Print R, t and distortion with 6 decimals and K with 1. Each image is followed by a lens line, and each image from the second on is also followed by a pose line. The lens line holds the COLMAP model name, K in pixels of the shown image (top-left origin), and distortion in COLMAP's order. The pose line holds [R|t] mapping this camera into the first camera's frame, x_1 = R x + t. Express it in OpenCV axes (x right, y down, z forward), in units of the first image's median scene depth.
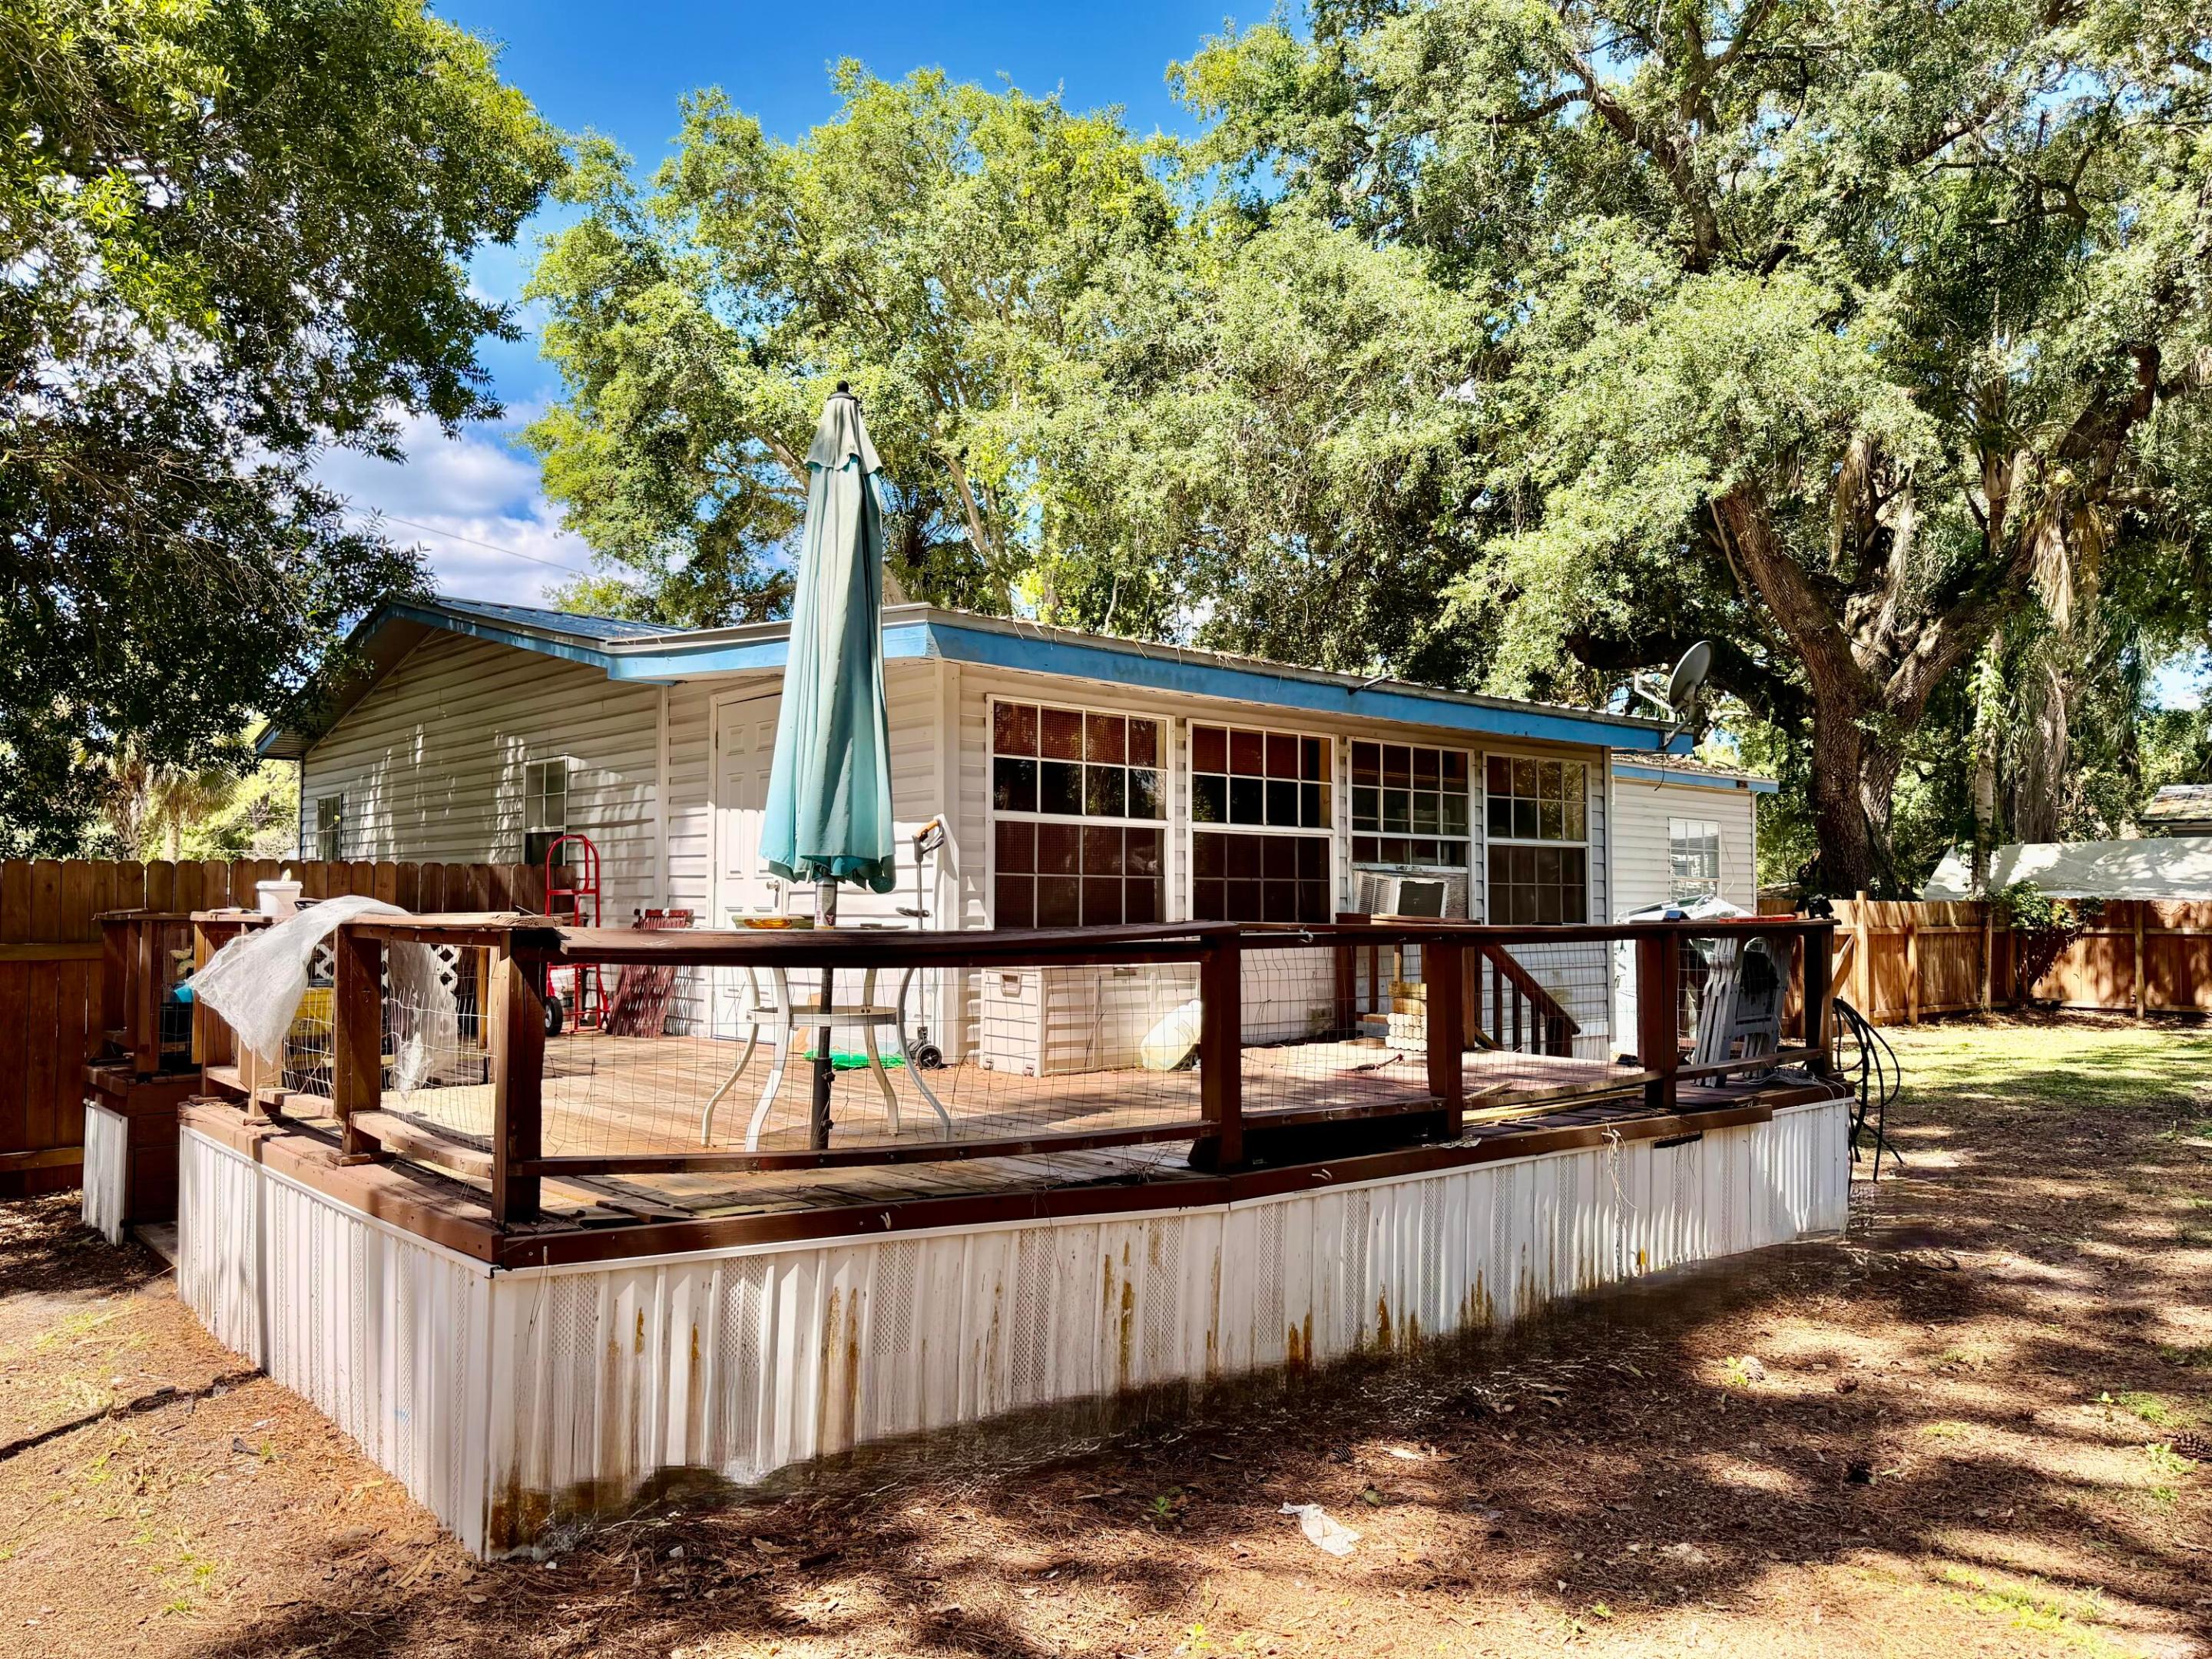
lens RADIAL K [[1544.6, 0, 1108.3], [0, 1544.6, 834.2], [0, 0, 1]] dist [0.116635, -0.164288]
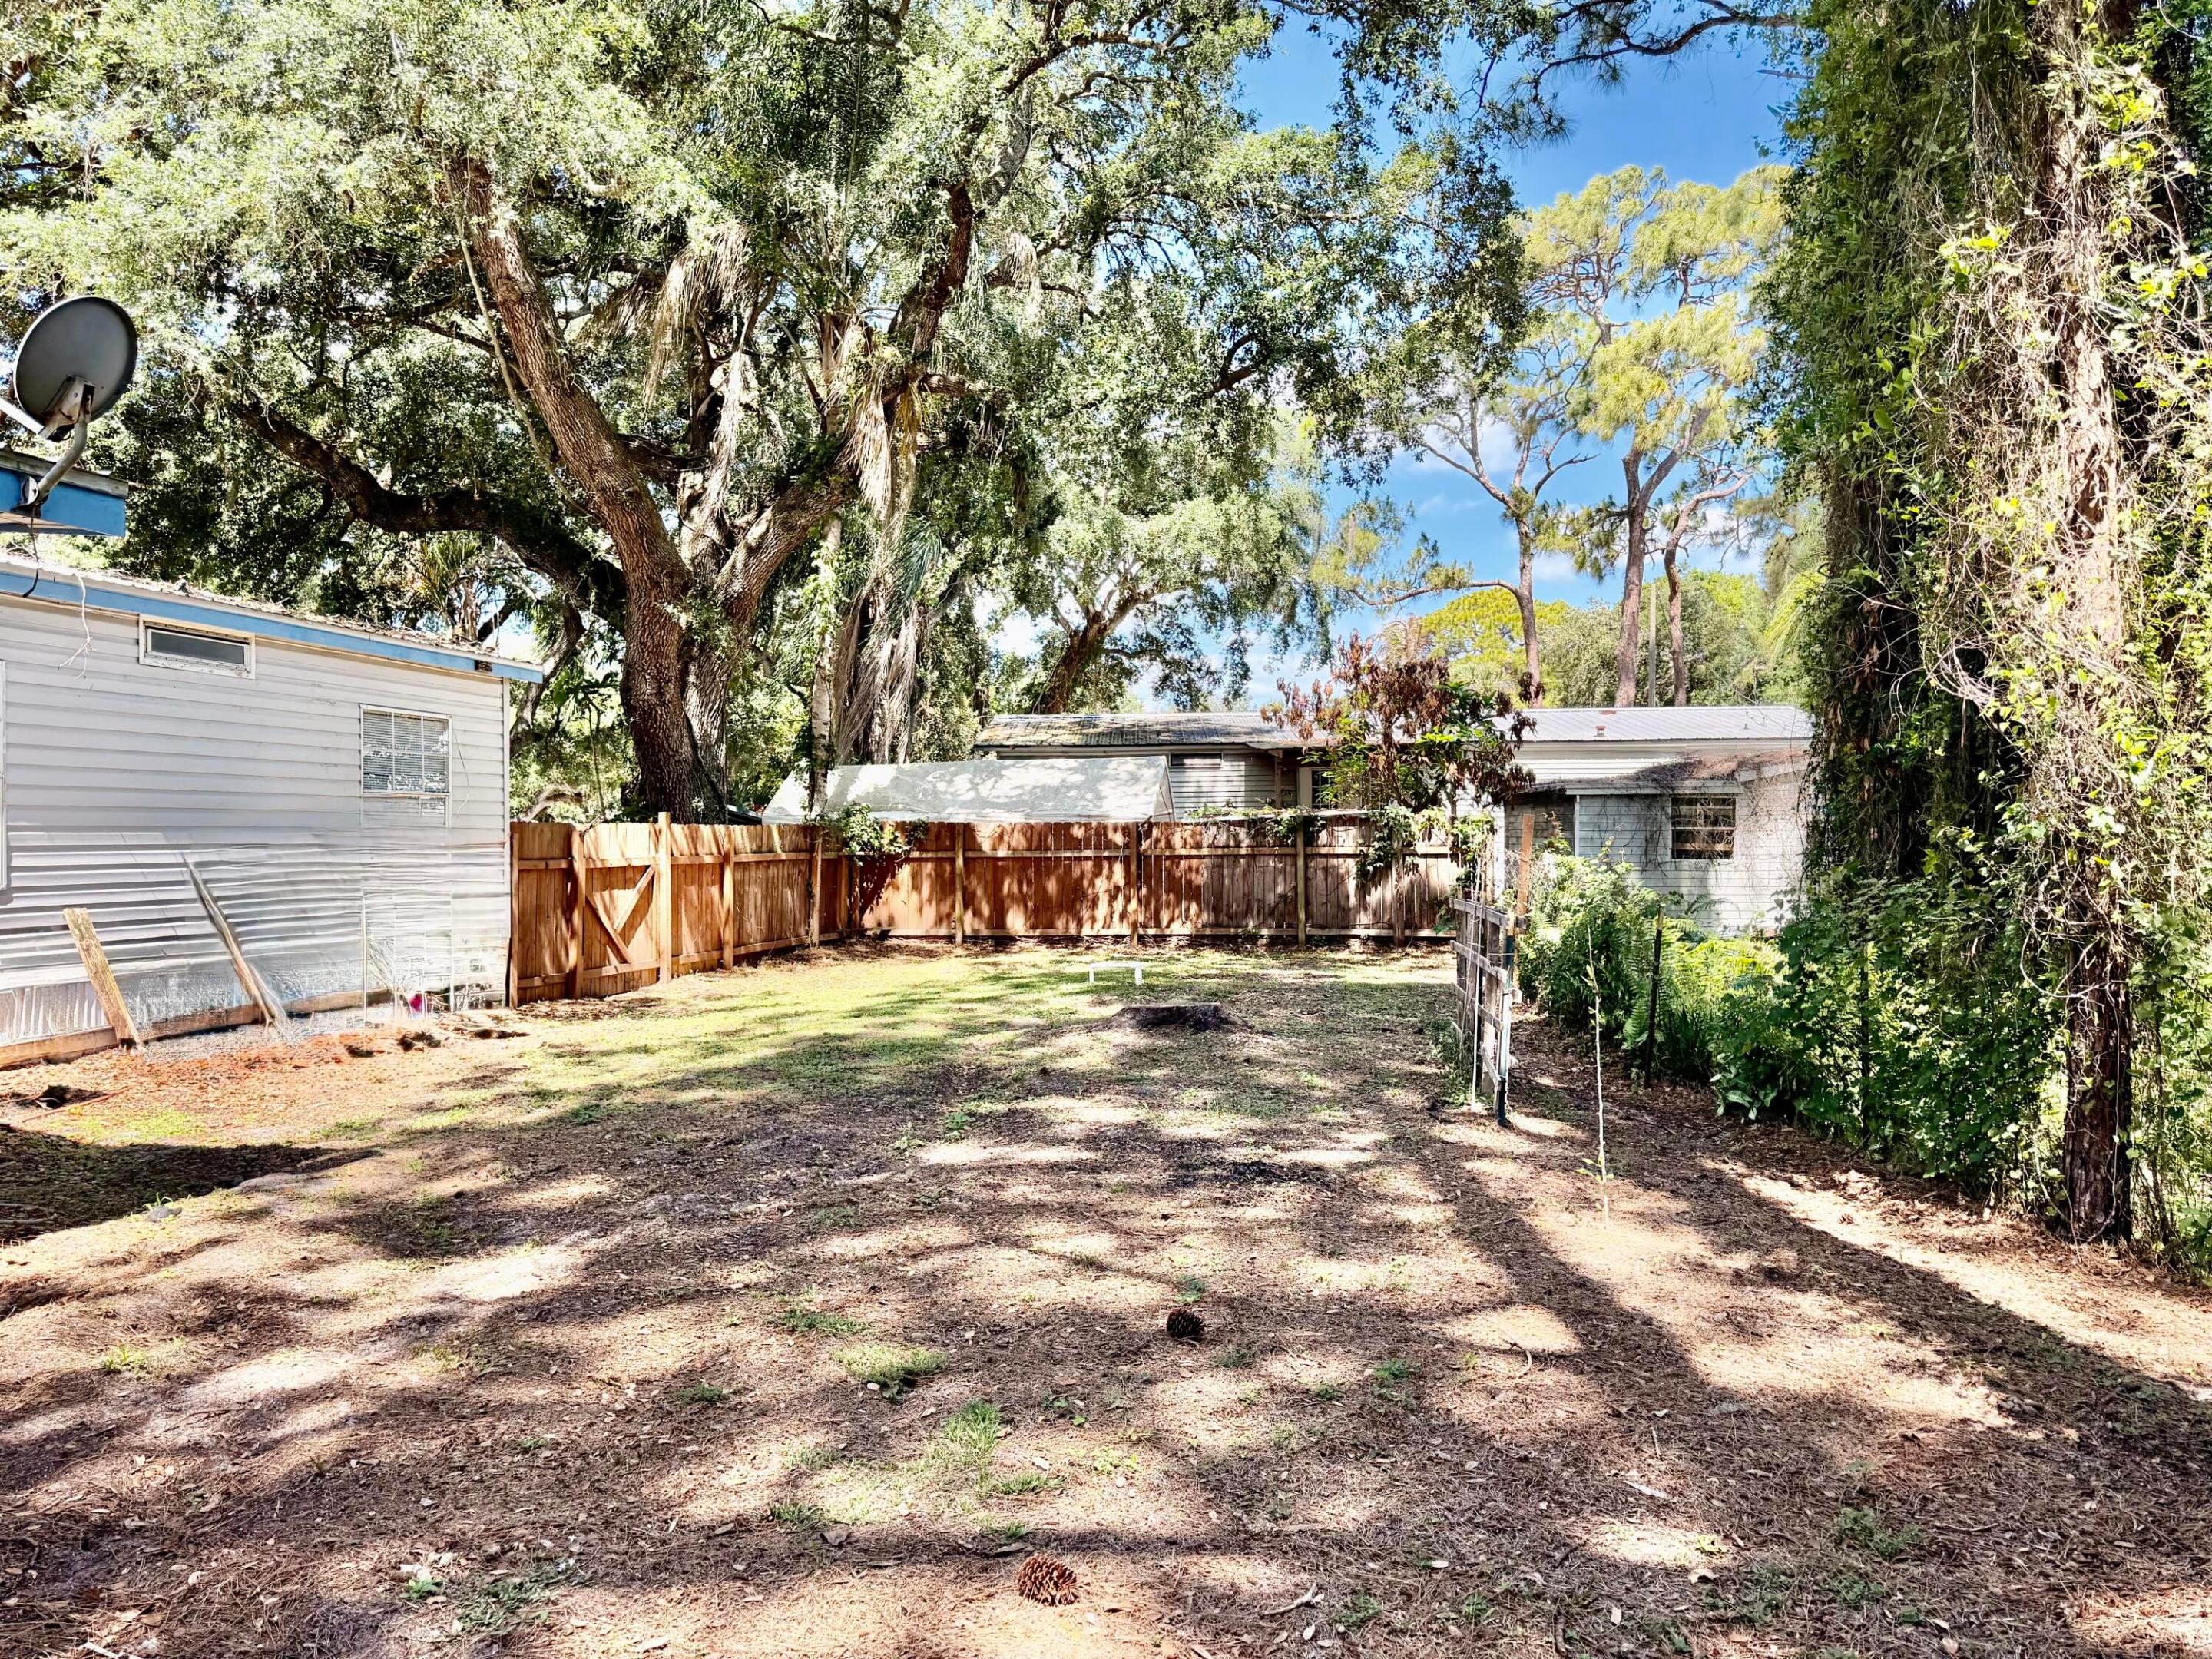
lens RADIAL K [[1544.6, 0, 1108.3], [0, 1544.6, 834.2], [0, 0, 1]] dist [0.116635, -0.164288]
pose [[0.799556, -0.010086, 0.600506, 0.157129], [-0.016656, 0.999102, 0.038957, 0.010555], [-0.600360, -0.041150, 0.798670, 0.188490]]
